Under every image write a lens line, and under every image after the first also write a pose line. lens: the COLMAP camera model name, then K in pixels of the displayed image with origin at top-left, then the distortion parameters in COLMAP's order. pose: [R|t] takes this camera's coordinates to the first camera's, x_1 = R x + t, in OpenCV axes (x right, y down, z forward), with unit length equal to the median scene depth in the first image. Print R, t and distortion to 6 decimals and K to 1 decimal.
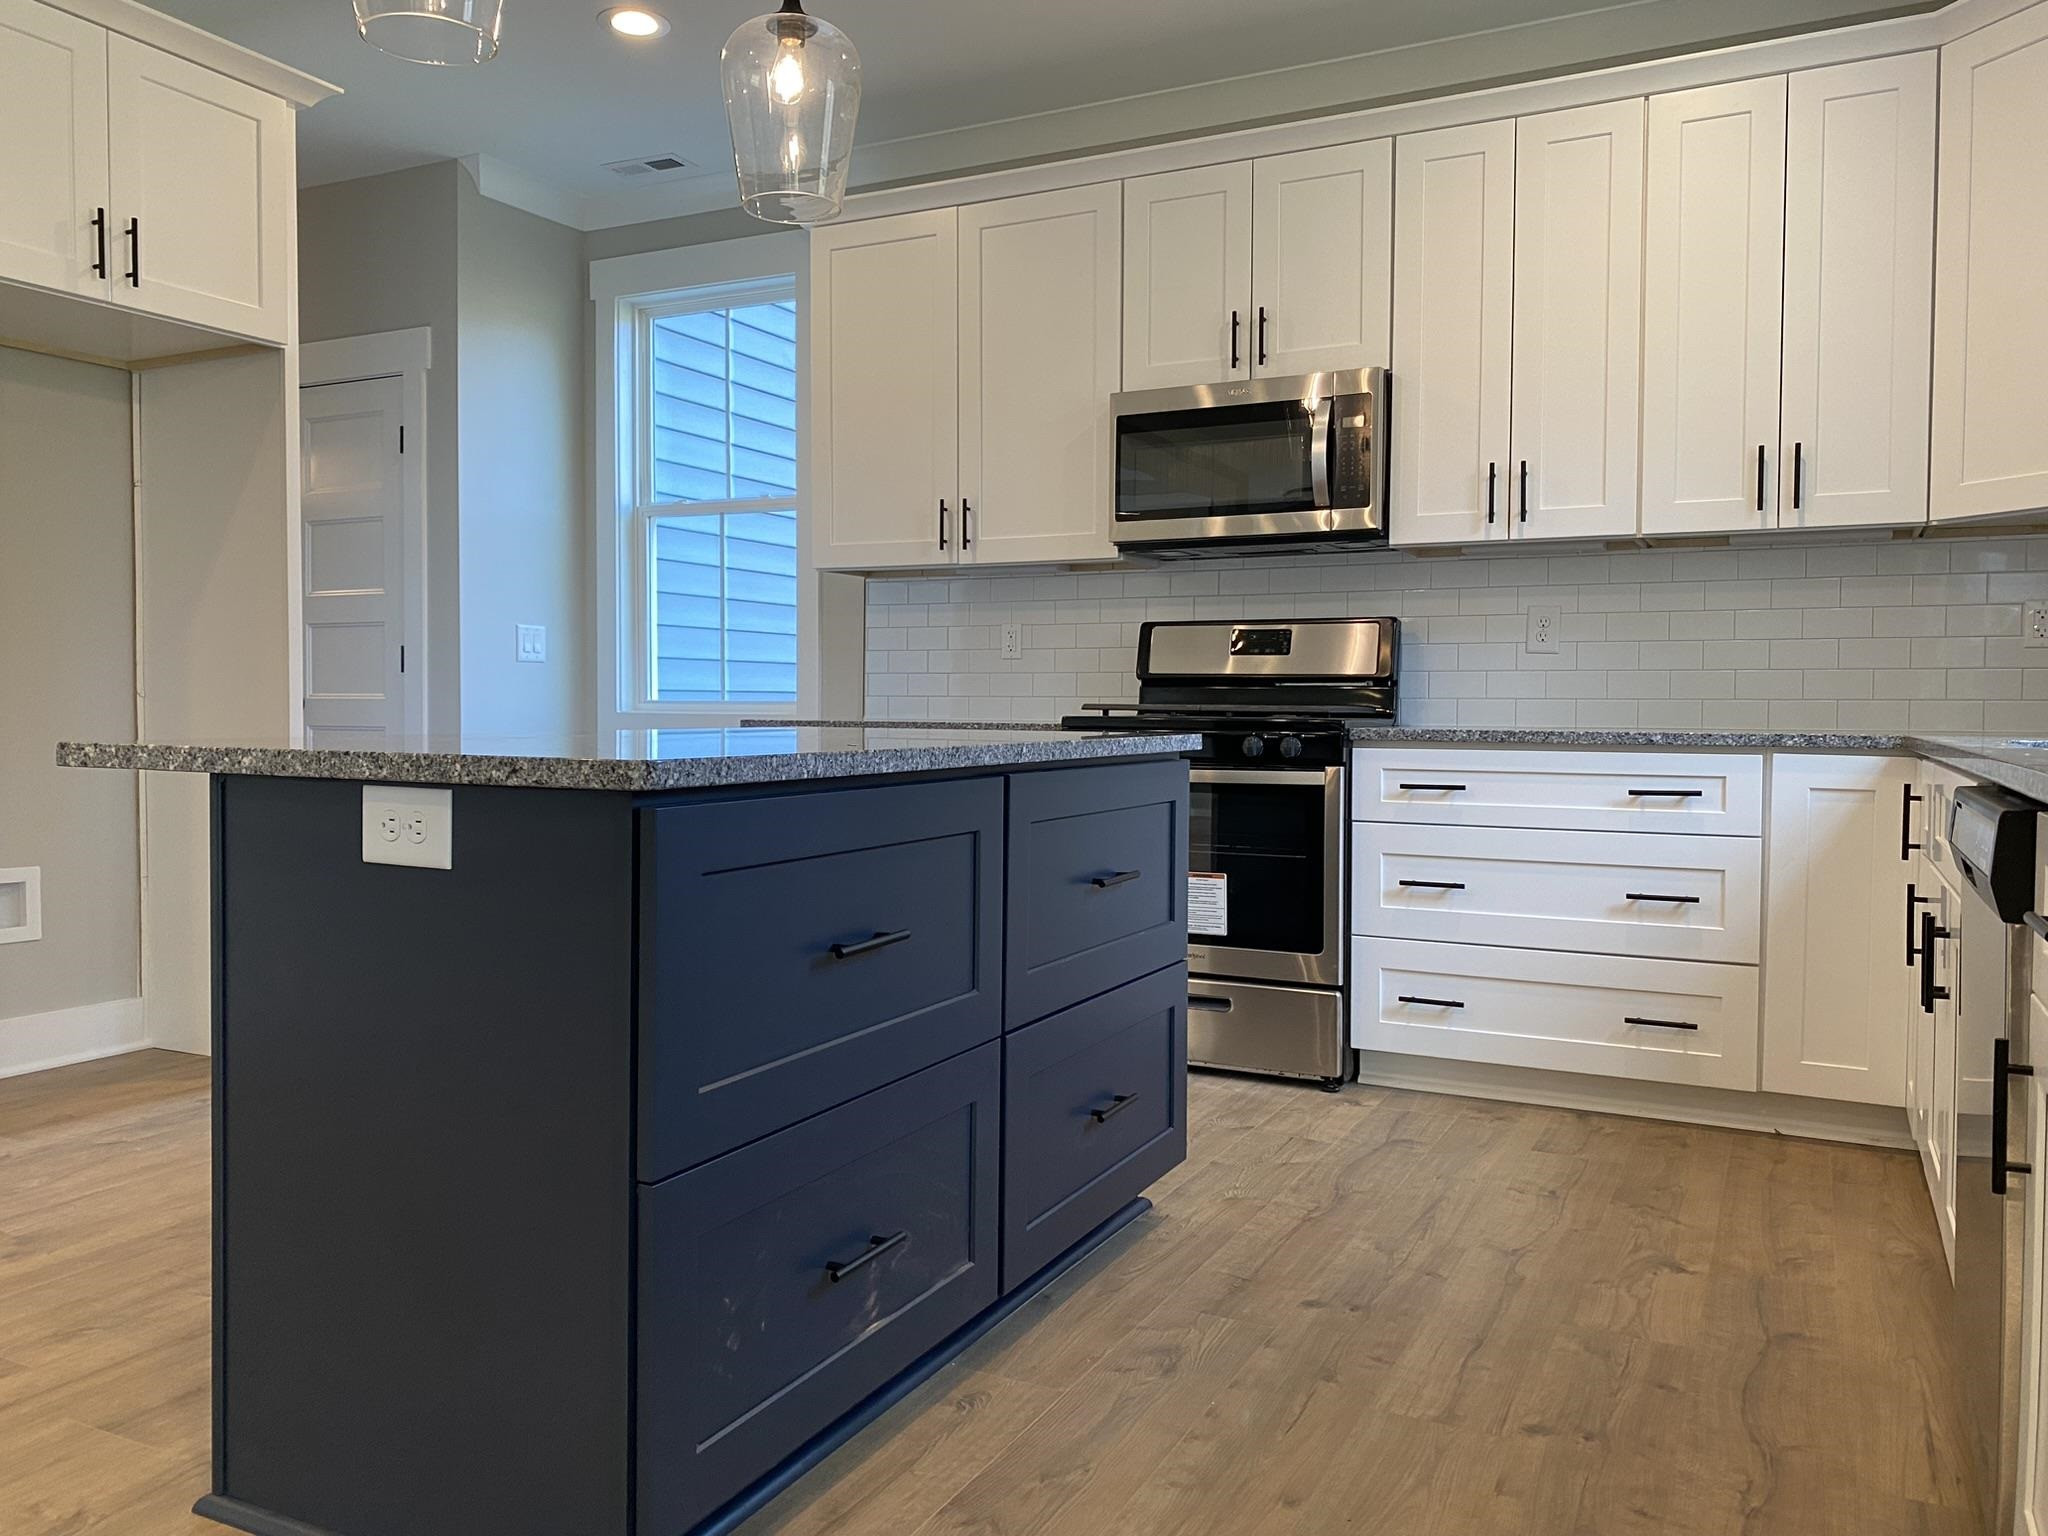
lens RADIAL K [[1558.1, 0, 1004.2], [0, 1558.1, 759.7], [0, 0, 1]] dist [0.044856, -0.048614]
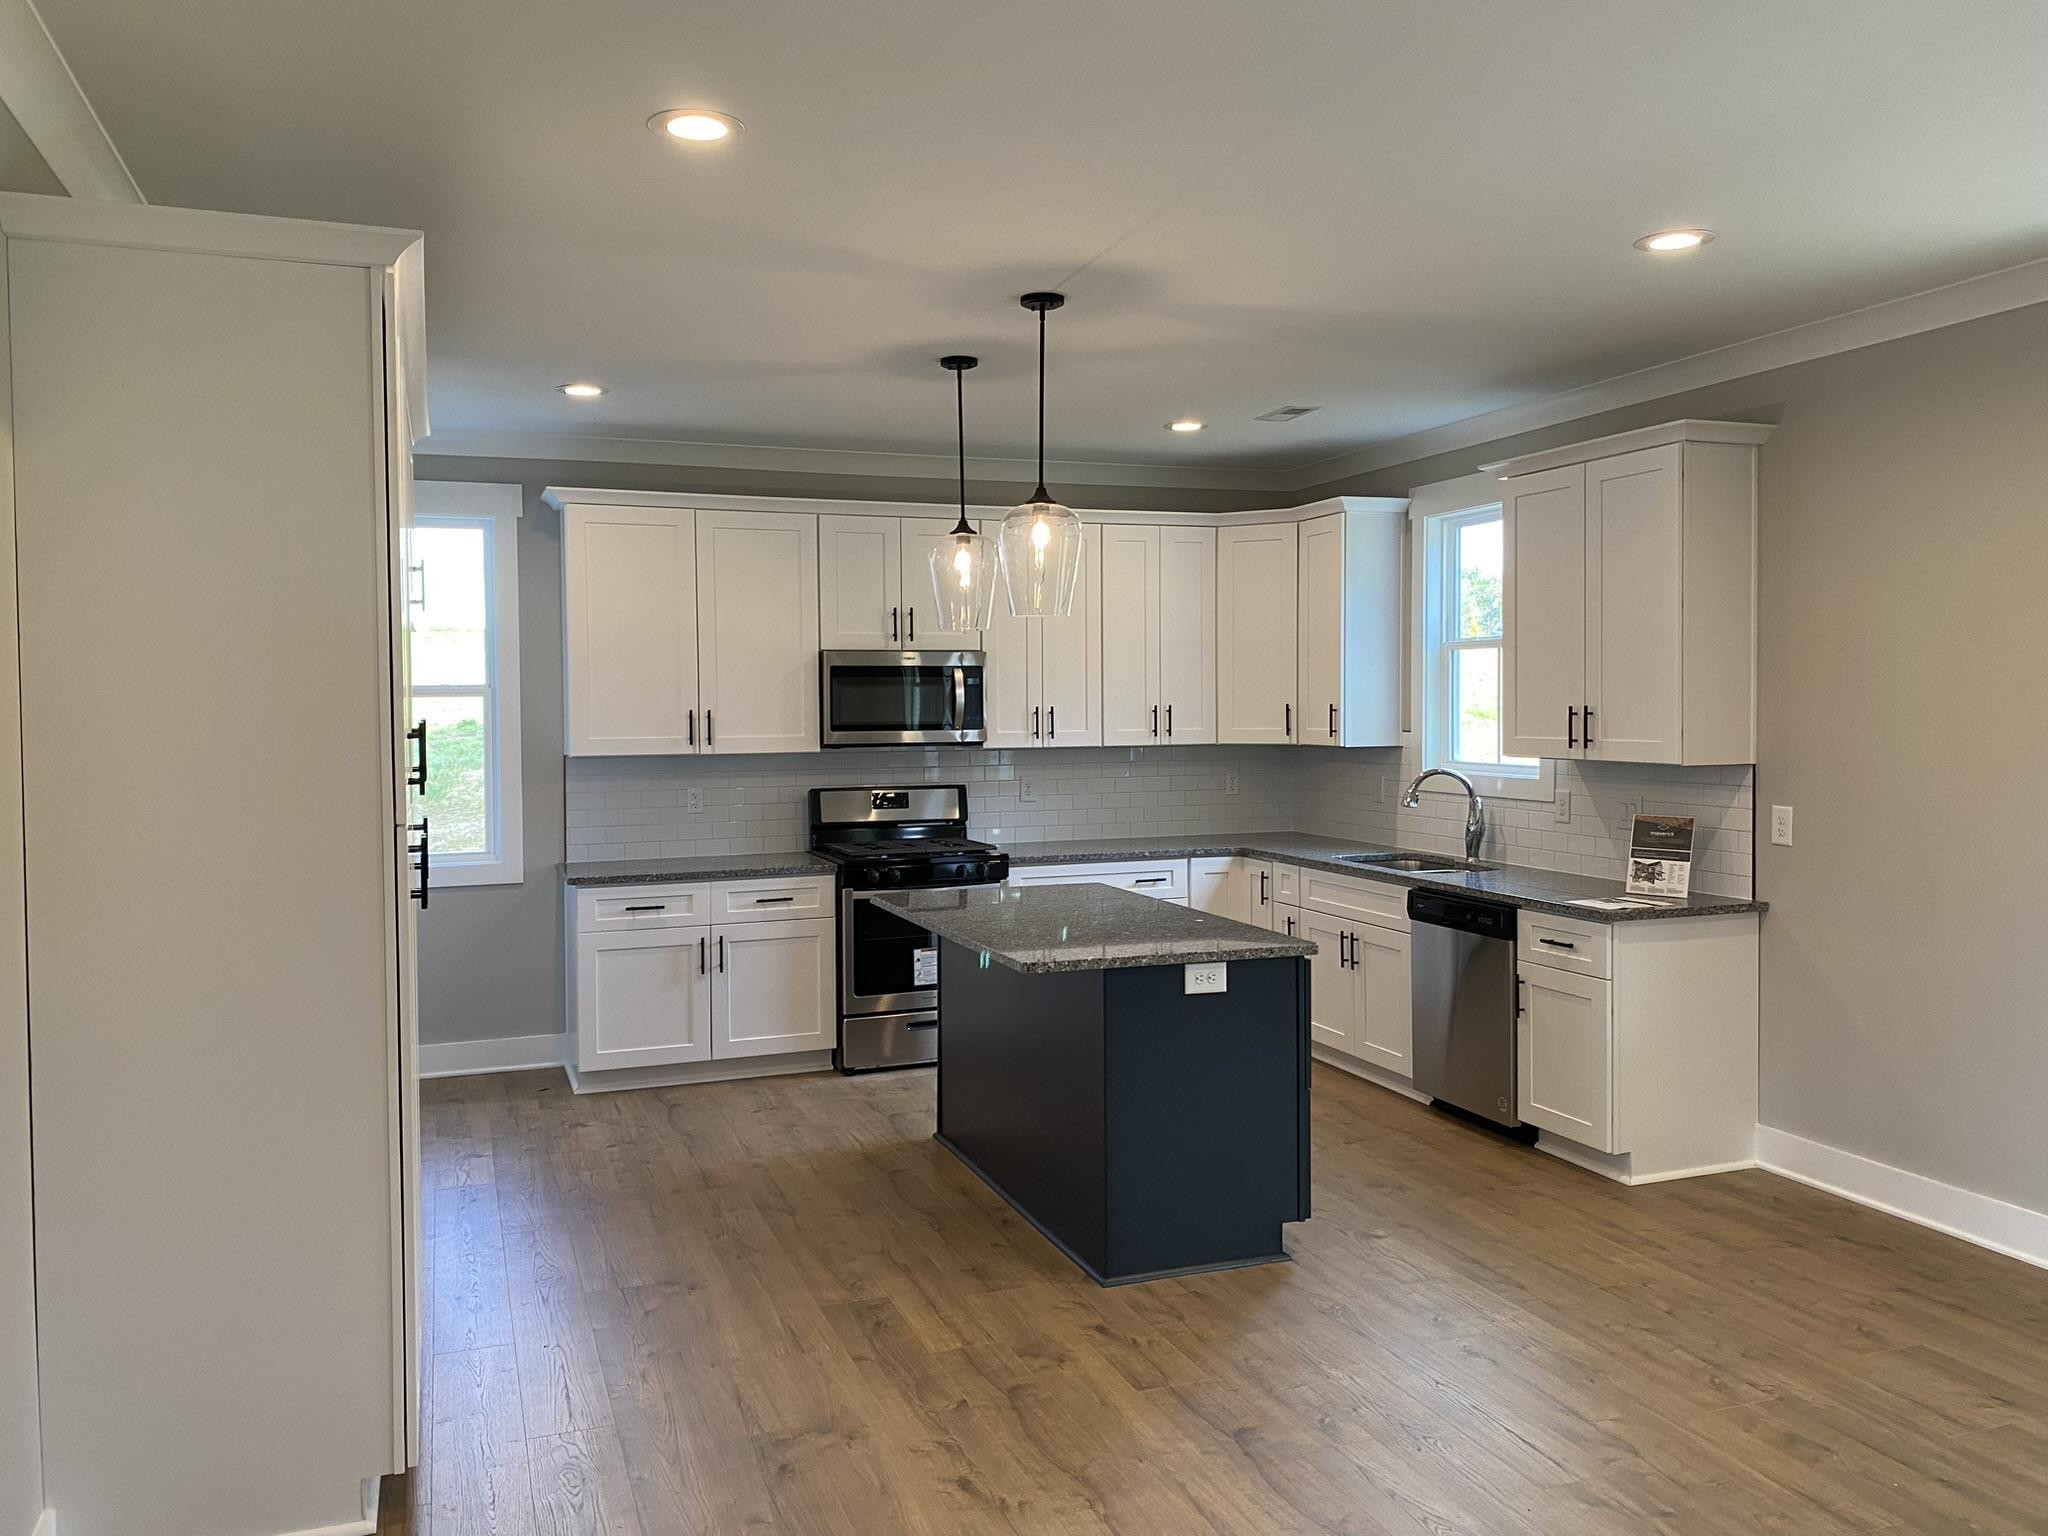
lens RADIAL K [[1558.1, 0, 1013.7], [0, 1558.1, 758.9], [0, 0, 1]] dist [0.044856, -0.048614]
pose [[0.680525, -0.039733, 0.731647, -1.164110], [0.039435, 0.999068, 0.017575, -0.177967], [-0.731663, 0.016892, 0.681457, -0.250973]]
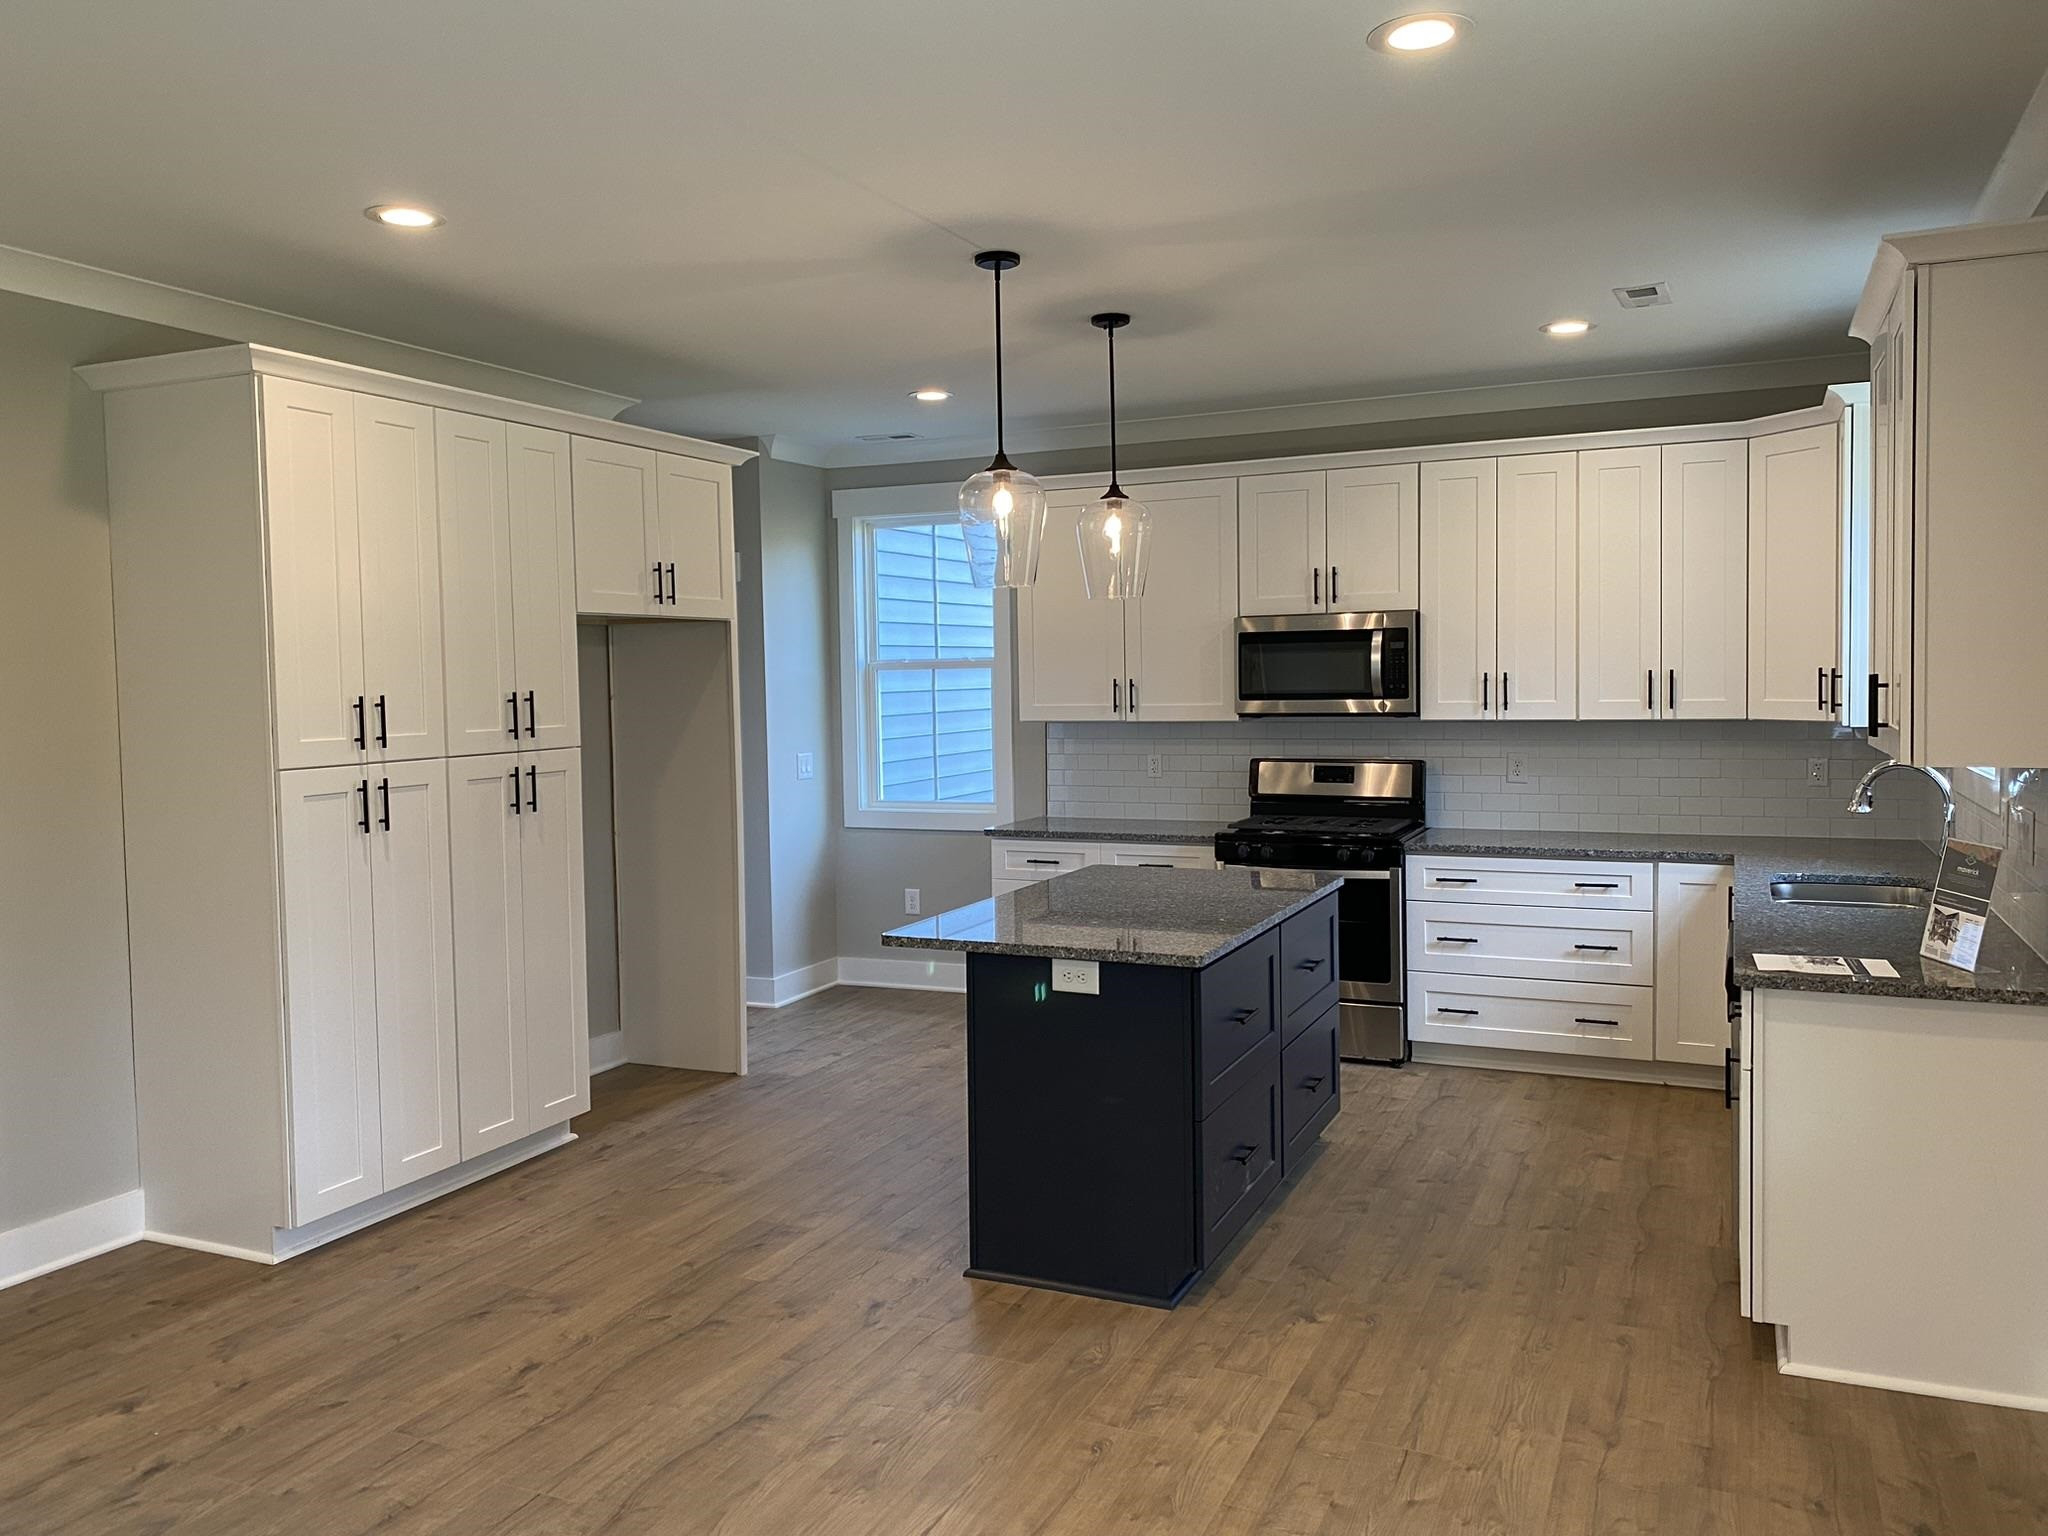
lens RADIAL K [[1558.1, 0, 1008.5], [0, 1558.1, 757.6], [0, 0, 1]] dist [0.044856, -0.048614]
pose [[0.998869, -0.025027, 0.040428, -0.268035], [0.024348, 0.999556, 0.017199, -0.157134], [-0.040841, -0.016195, 0.999034, -0.639560]]
